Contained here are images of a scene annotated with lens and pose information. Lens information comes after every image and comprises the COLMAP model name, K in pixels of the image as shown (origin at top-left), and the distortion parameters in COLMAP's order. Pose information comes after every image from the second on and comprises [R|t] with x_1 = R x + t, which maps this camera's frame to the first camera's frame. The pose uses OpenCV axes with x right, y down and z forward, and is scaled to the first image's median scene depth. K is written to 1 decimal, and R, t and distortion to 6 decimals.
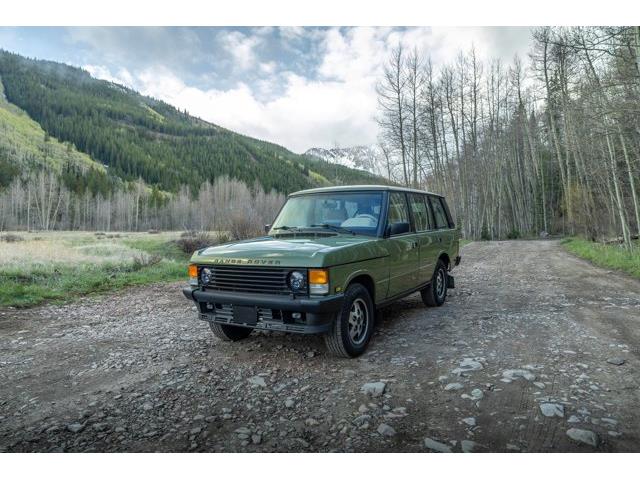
lens RADIAL K [[436.6, 0, 319.4], [0, 436.6, 239.3], [0, 0, 1]] dist [0.001254, 0.001012]
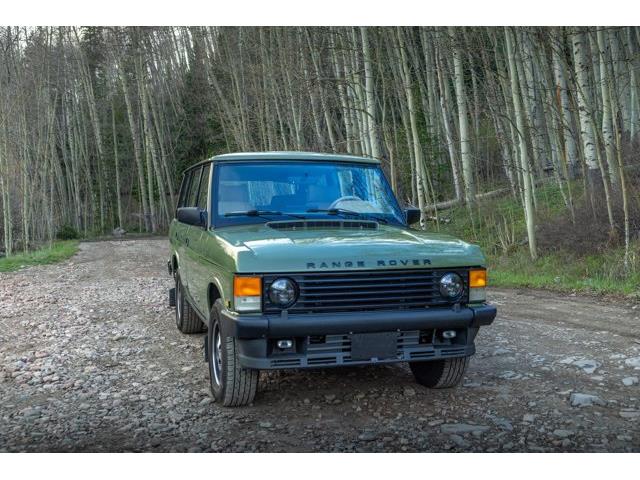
lens RADIAL K [[717.6, 0, 319.5], [0, 717.6, 241.1], [0, 0, 1]] dist [-0.005910, 0.013844]
pose [[0.680712, -0.010632, 0.732474, -1.013183], [0.009749, 0.999938, 0.005455, 0.011413], [-0.732486, 0.003428, 0.680773, 0.333247]]
